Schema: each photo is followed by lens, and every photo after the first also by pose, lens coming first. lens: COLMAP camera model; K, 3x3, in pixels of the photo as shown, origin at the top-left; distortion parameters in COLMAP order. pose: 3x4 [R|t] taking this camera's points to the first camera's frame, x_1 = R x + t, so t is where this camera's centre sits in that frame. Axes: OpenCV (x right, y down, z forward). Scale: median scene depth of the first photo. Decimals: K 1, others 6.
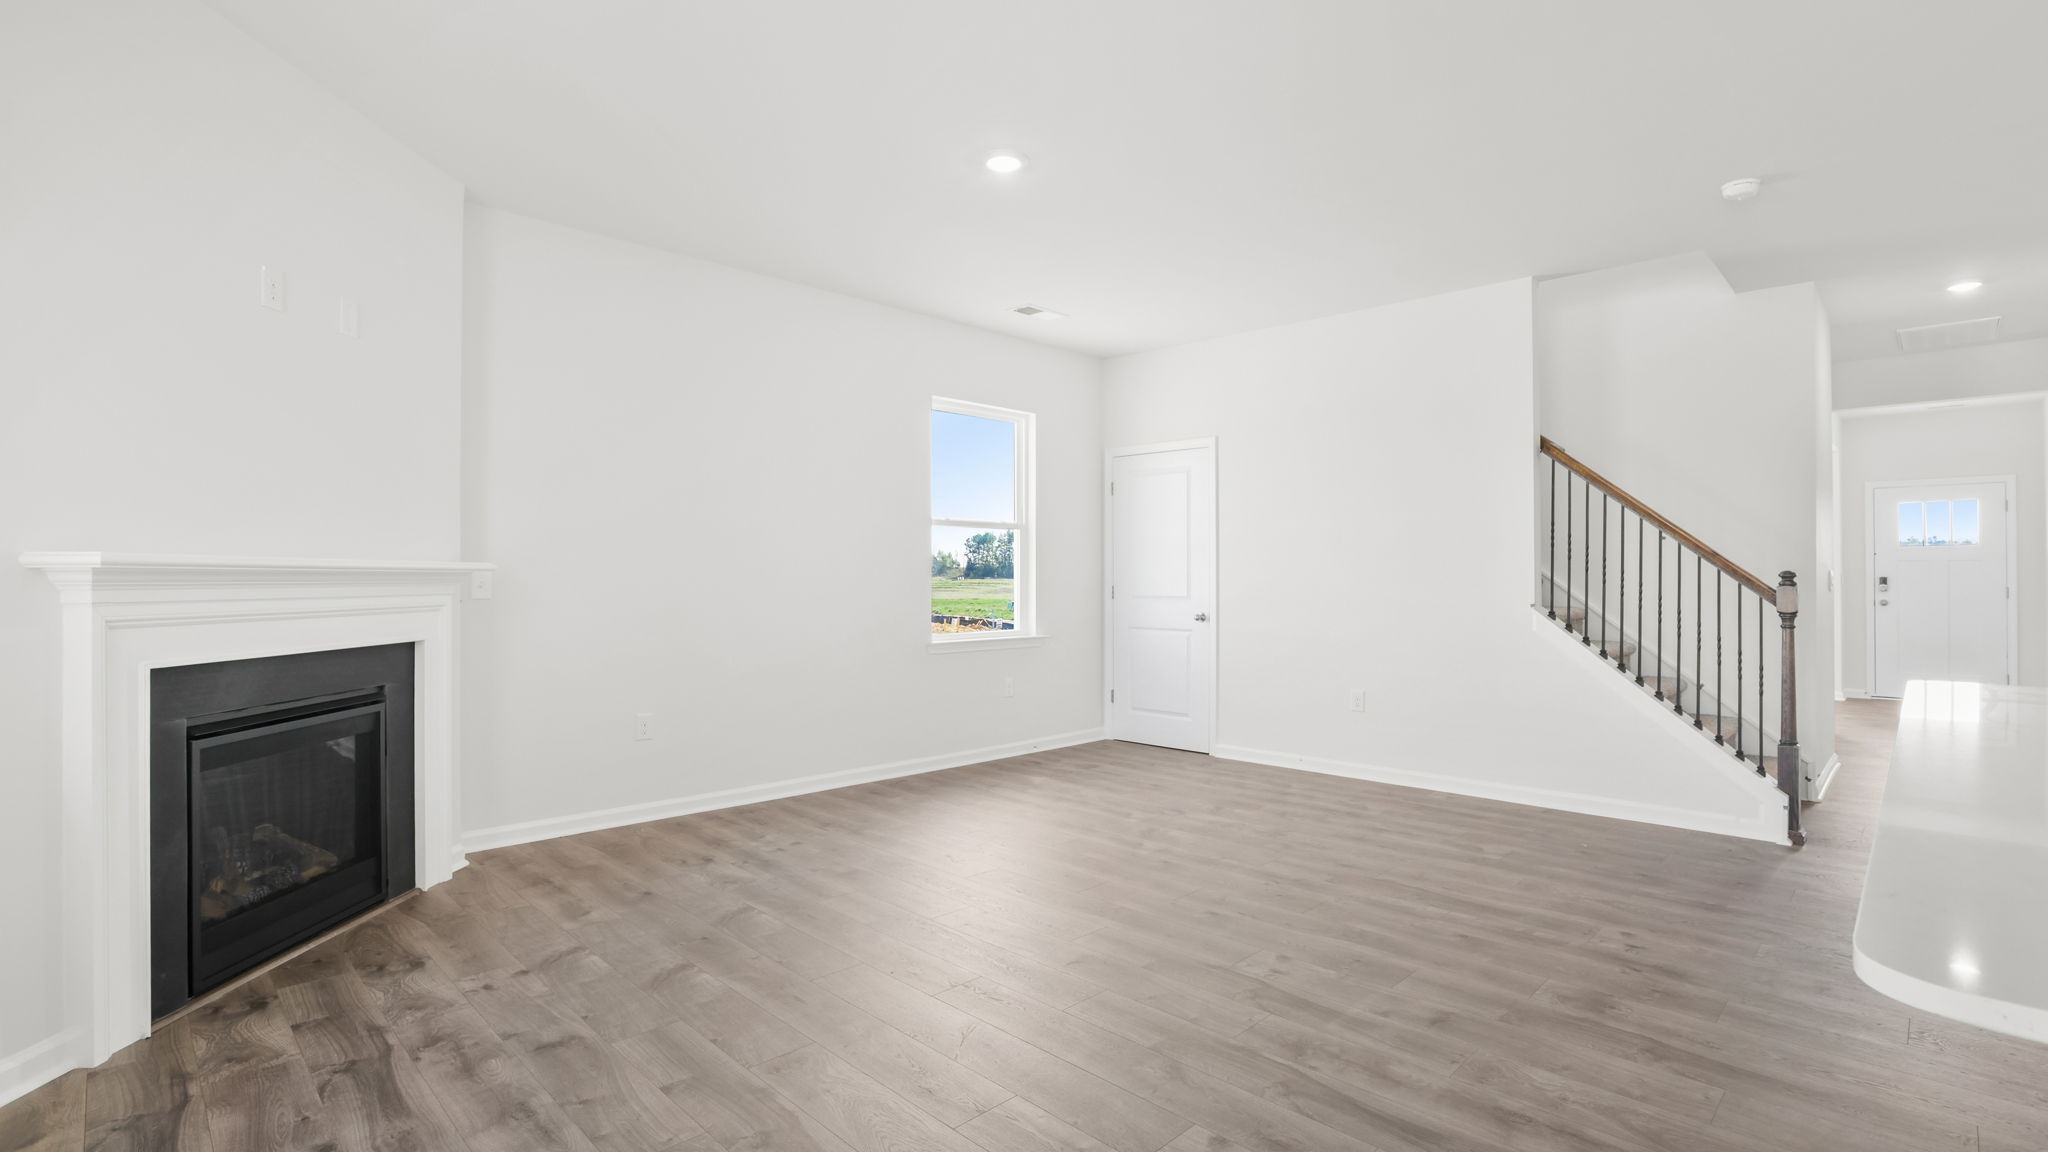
lens RADIAL K [[951.9, 0, 1010.0], [0, 951.9, 575.8], [0, 0, 1]] dist [-0.010144, 0.000883]
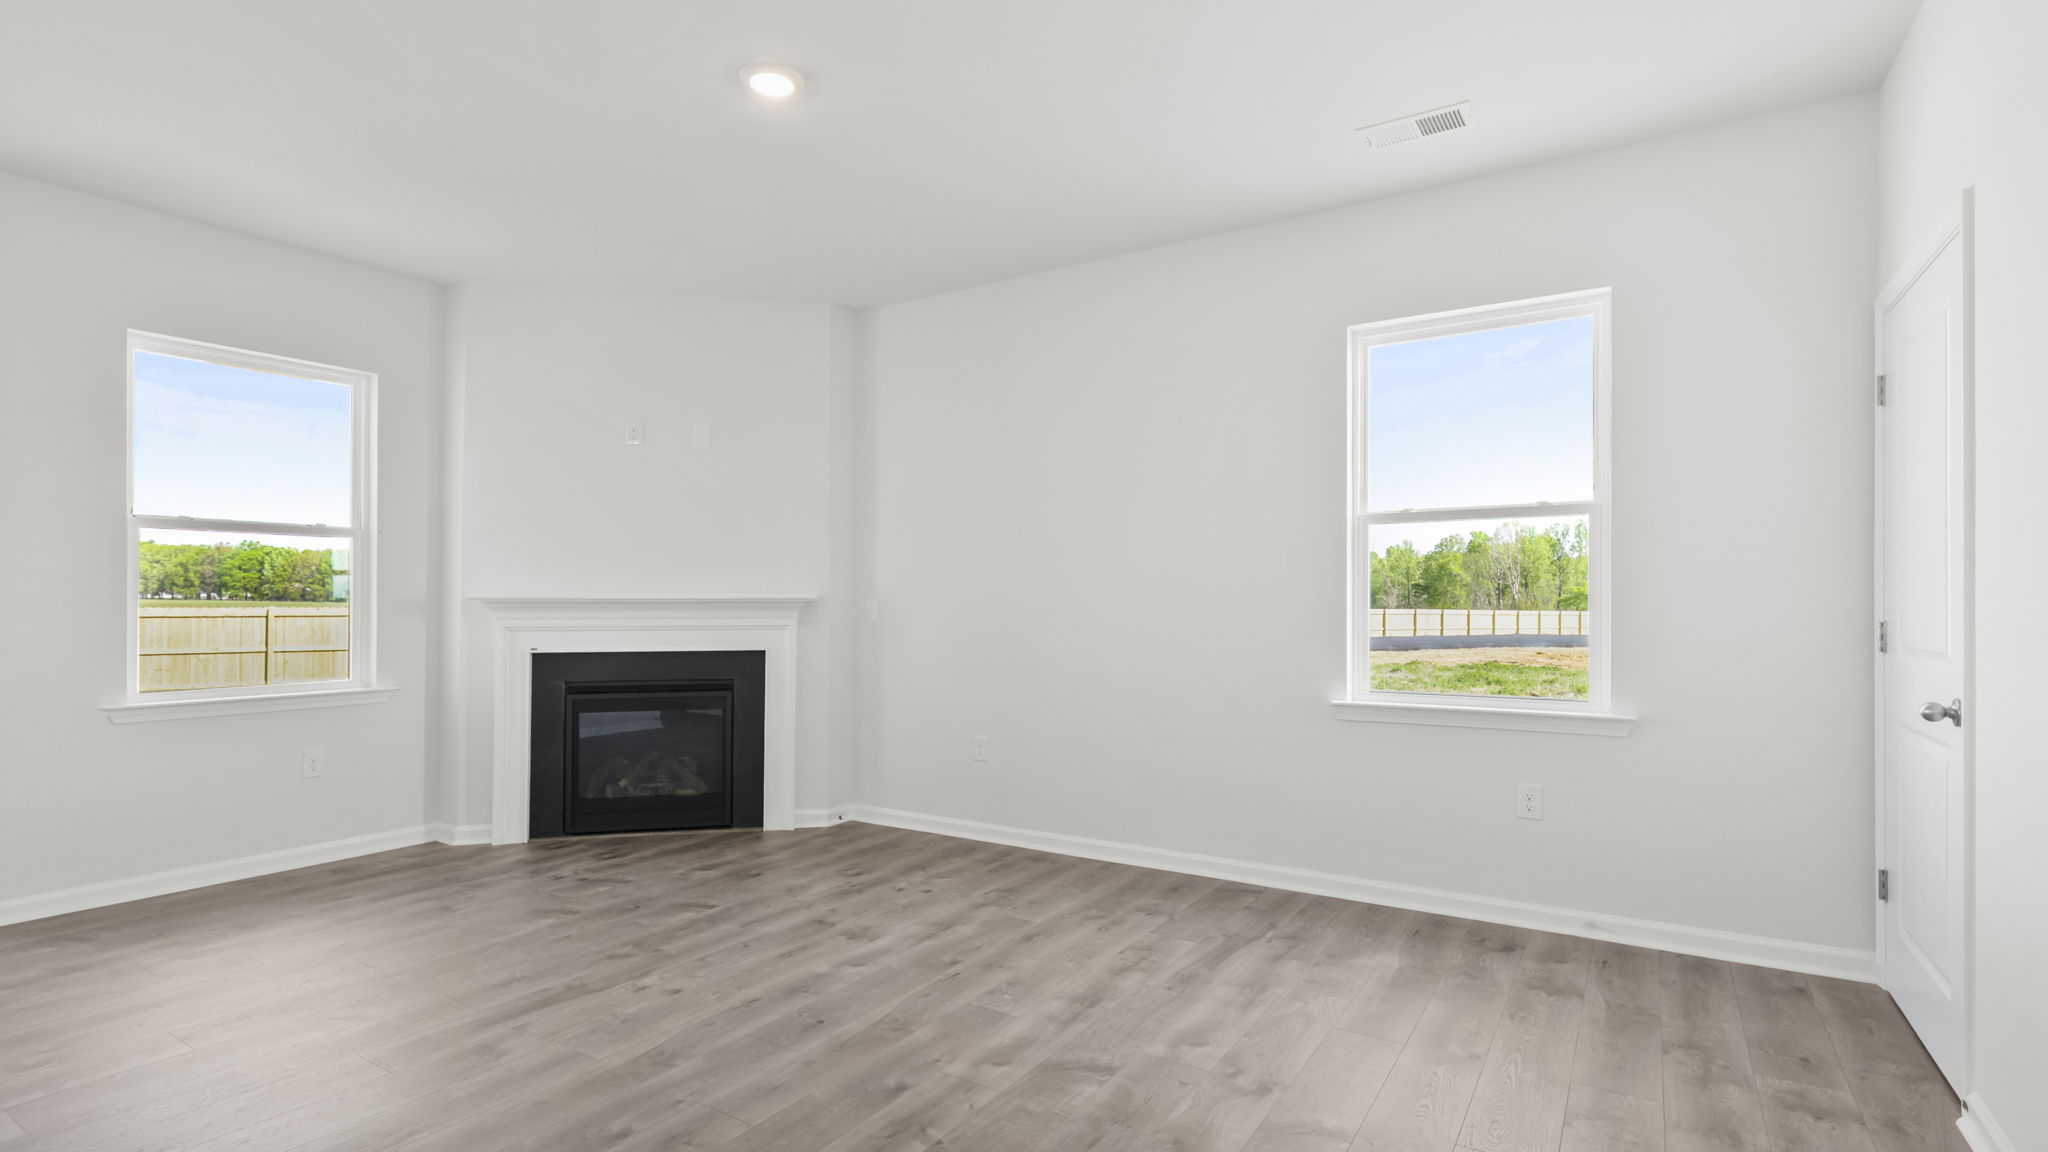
lens RADIAL K [[951.9, 0, 1023.4], [0, 951.9, 597.7], [0, 0, 1]] dist [-0.010144, 0.000883]
pose [[0.234177, -0.012000, -0.972120, 0.789245], [0.005598, 0.999924, -0.010995, 0.007876], [0.972178, -0.002867, 0.234226, 0.989209]]
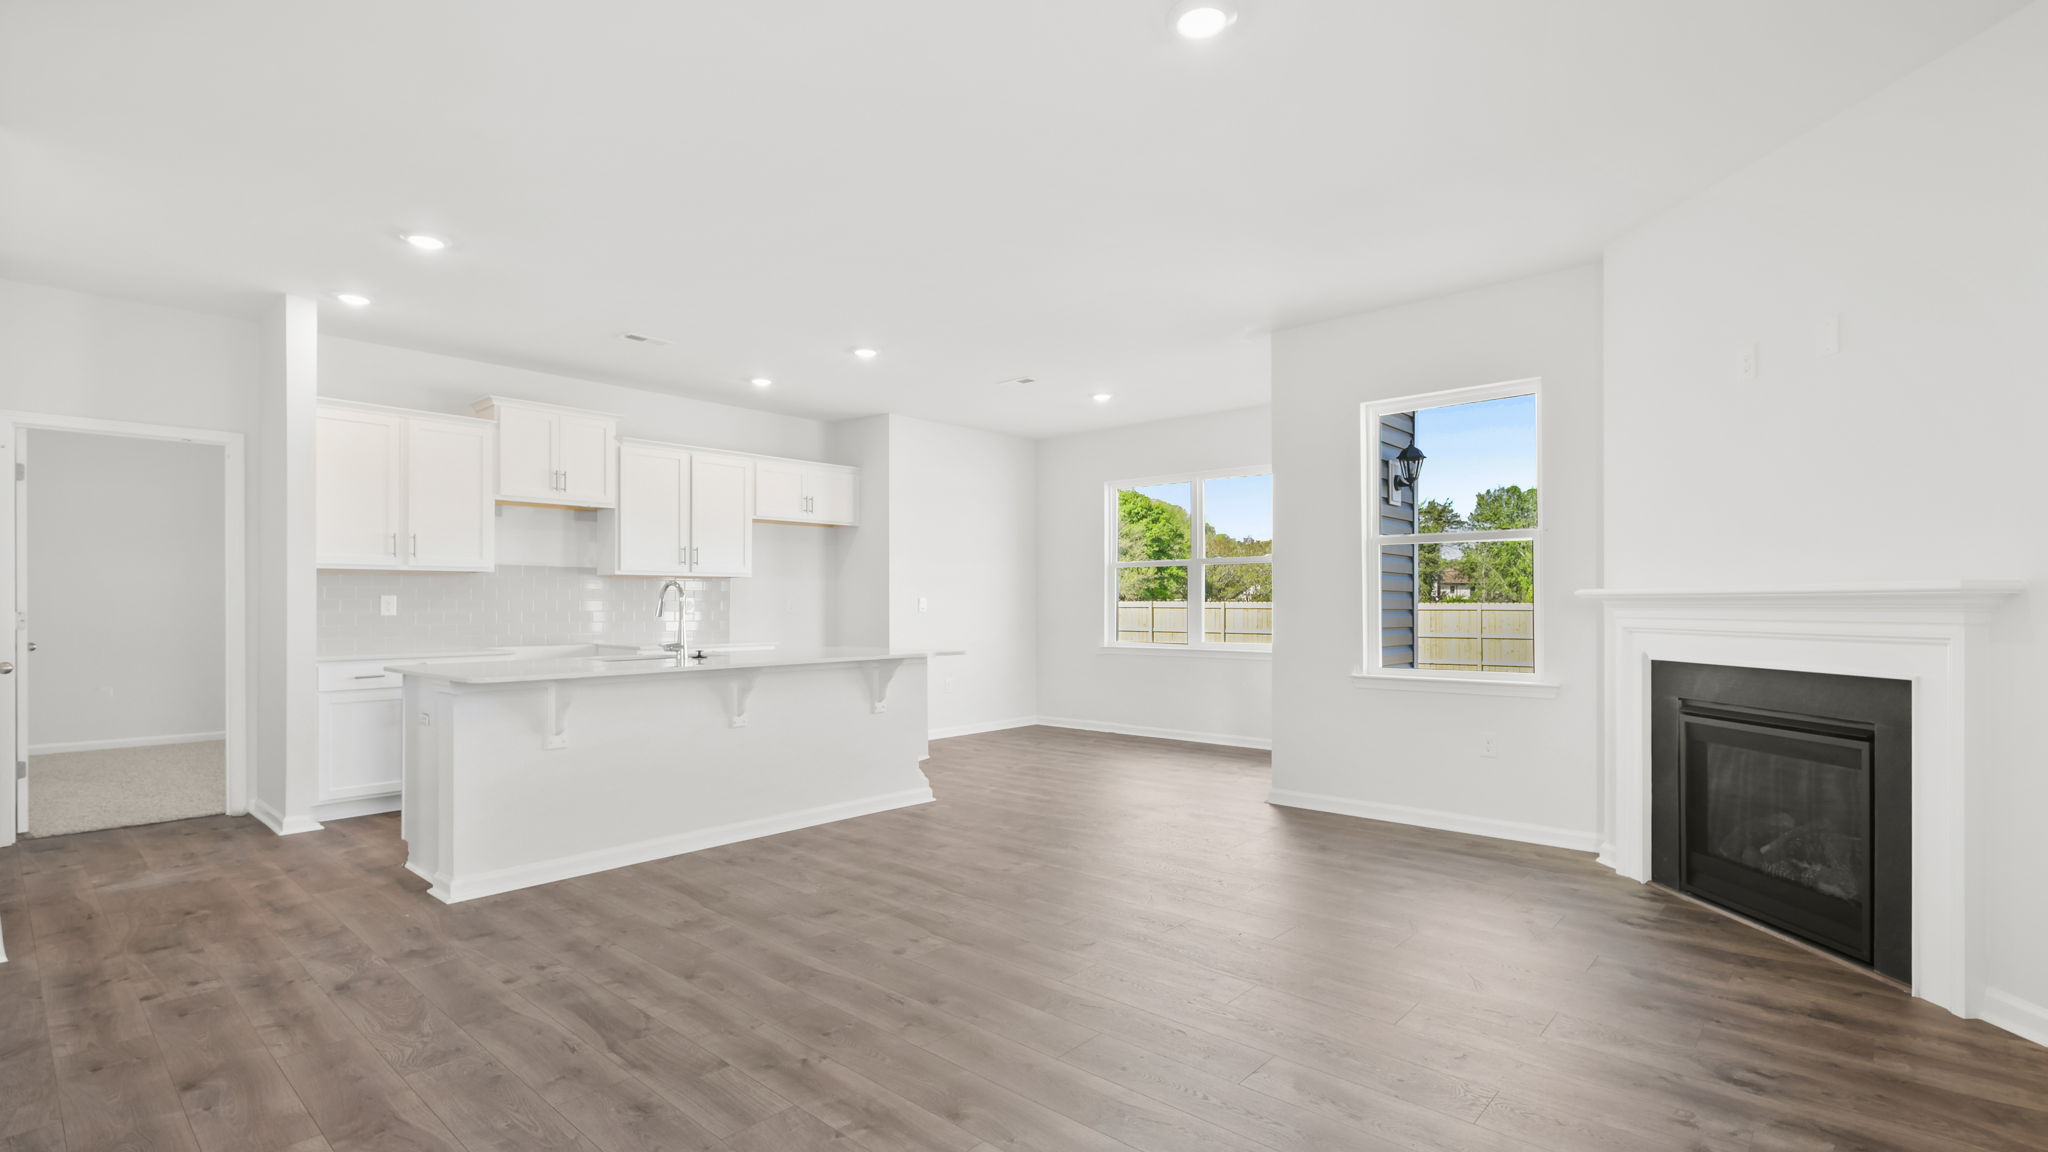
lens RADIAL K [[951.9, 0, 1042.6], [0, 951.9, 579.0], [0, 0, 1]] dist [-0.010144, 0.000883]
pose [[-0.996491, -0.002510, -0.083666, 0.168412], [-0.000233, 0.999630, -0.027208, 0.004844], [0.083703, -0.027093, -0.996122, 1.646139]]
